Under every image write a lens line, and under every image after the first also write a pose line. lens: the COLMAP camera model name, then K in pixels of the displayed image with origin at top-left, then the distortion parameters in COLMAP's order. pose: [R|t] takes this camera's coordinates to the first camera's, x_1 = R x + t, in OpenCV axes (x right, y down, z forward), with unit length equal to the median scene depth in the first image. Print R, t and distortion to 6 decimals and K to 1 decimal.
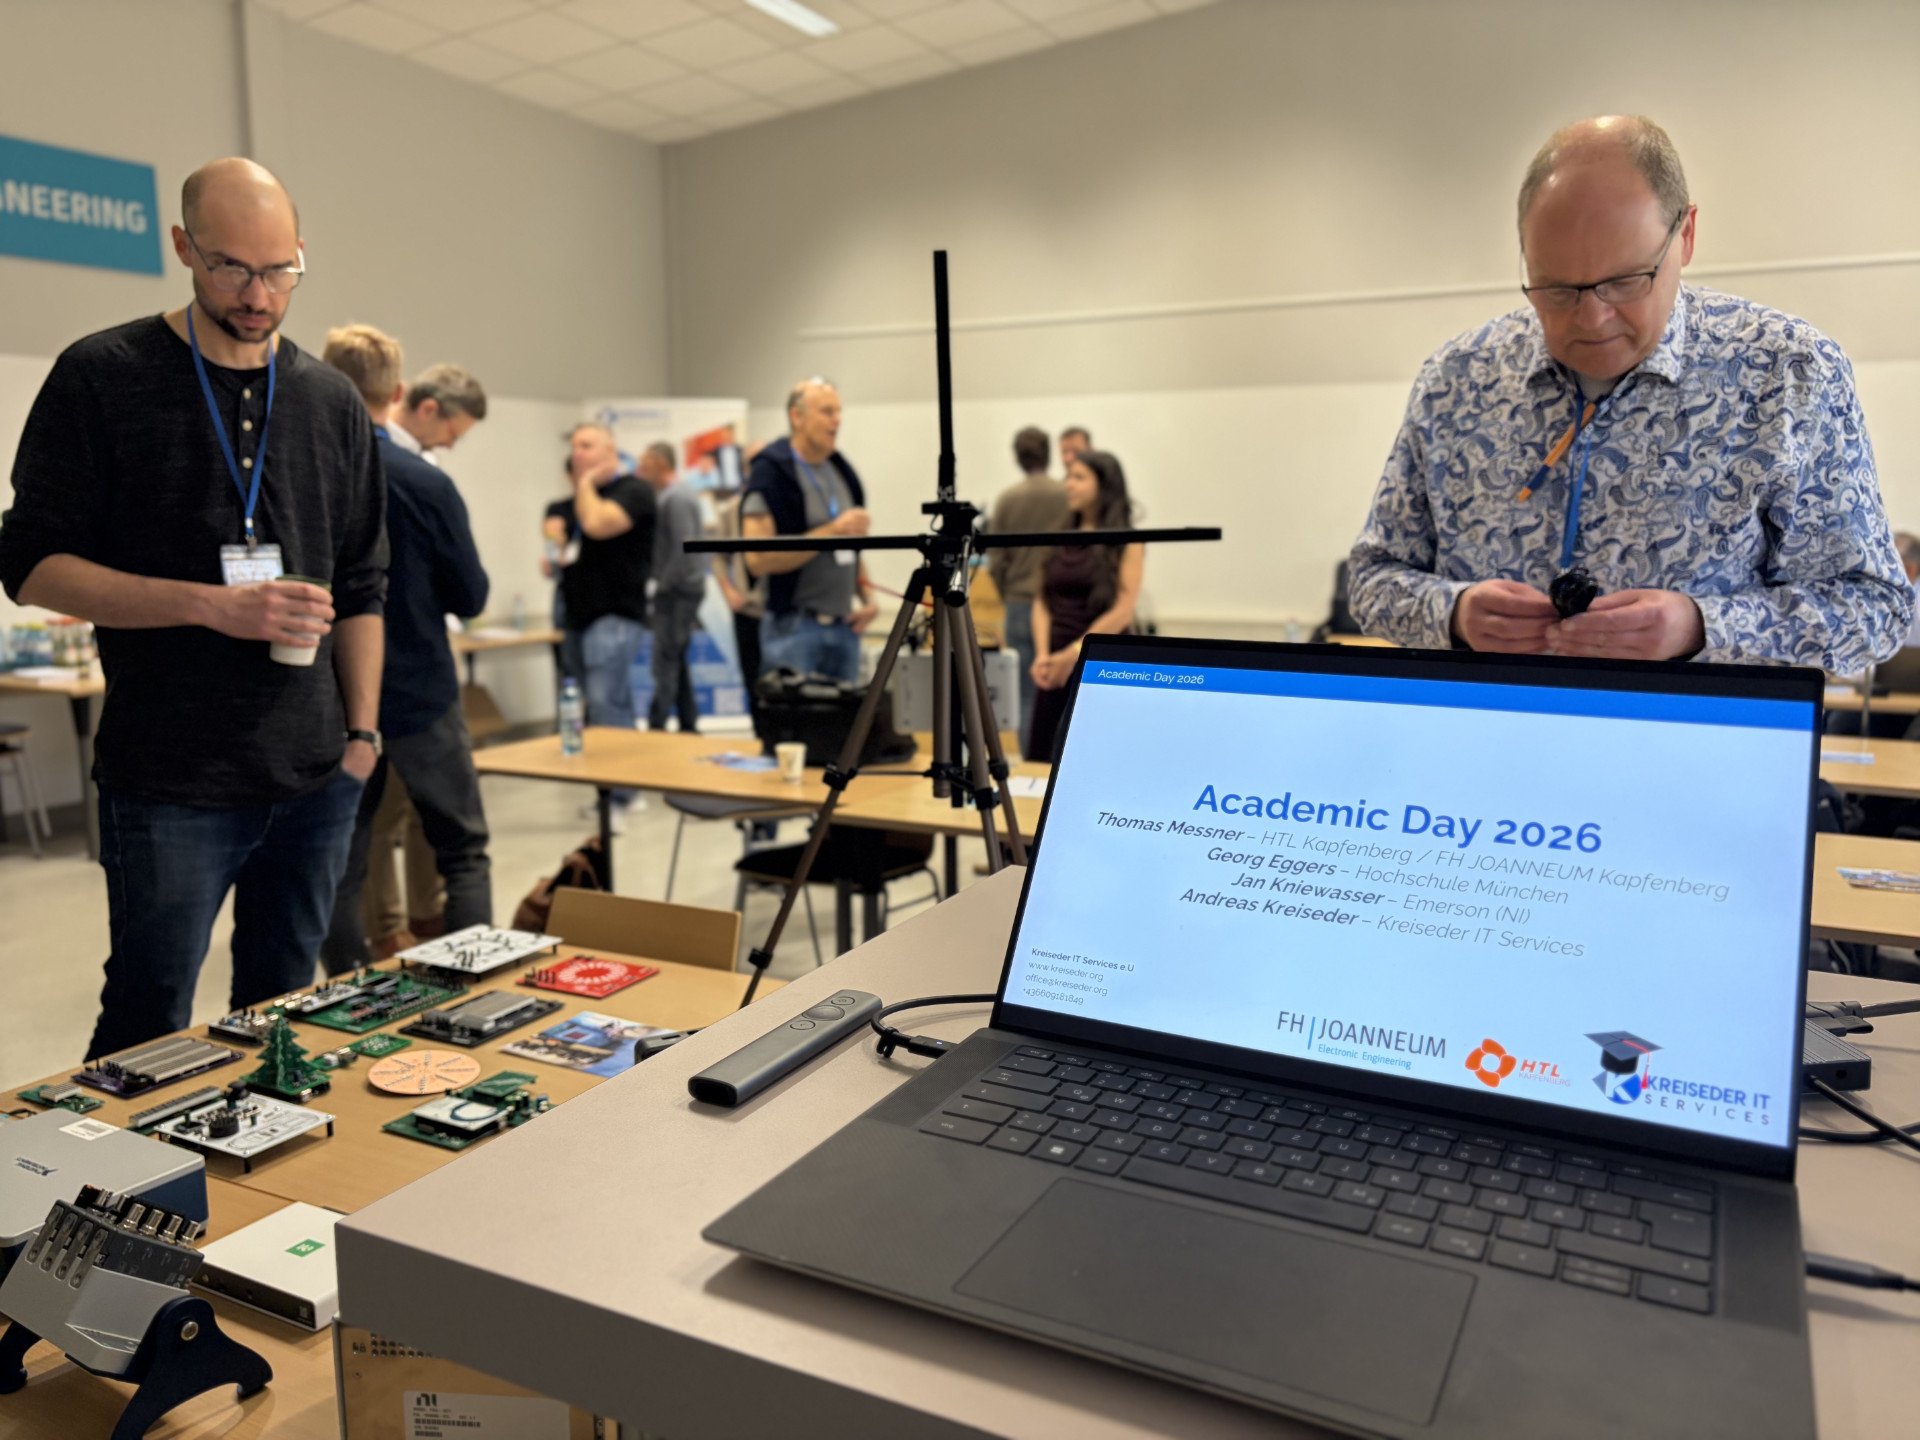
lens RADIAL K [[1434.4, 0, 975.5], [0, 1434.4, 718.3], [0, 0, 1]] dist [0.043493, -0.038703]
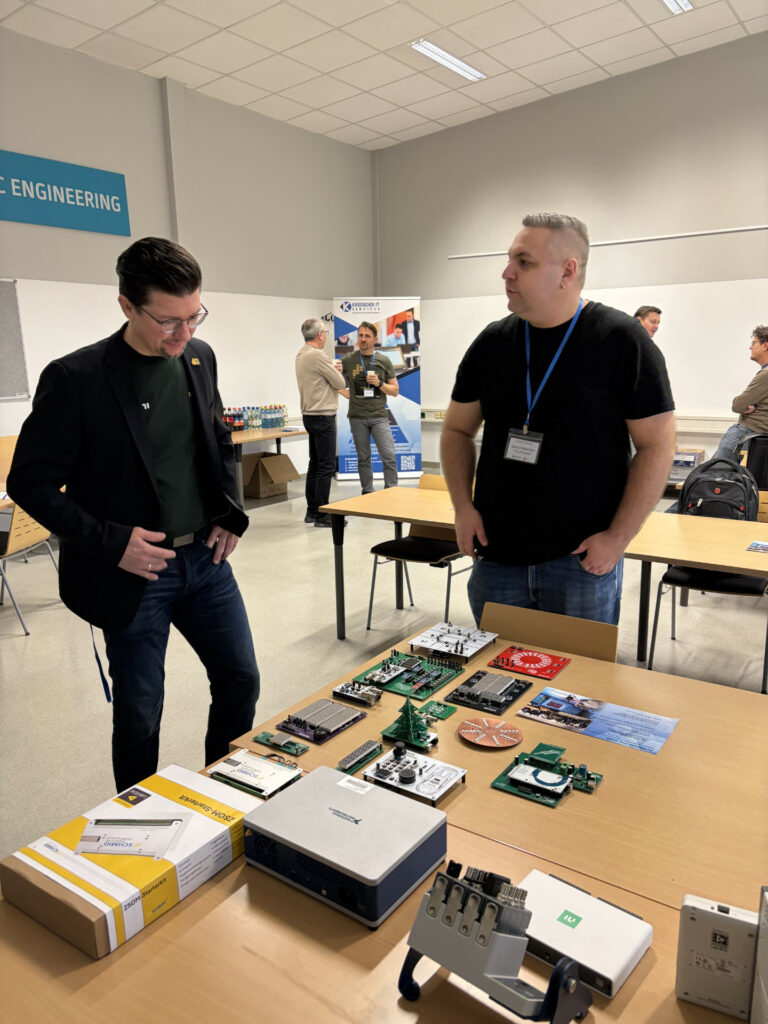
lens RADIAL K [[765.0, 0, 383.1], [0, 765.0, 513.2], [0, 0, 1]] dist [0.043493, -0.038703]
pose [[0.991650, 0.011753, -0.128423, -0.508925], [-0.003853, 0.998094, 0.061588, -0.061238], [0.128902, -0.060579, 0.989805, 0.219339]]
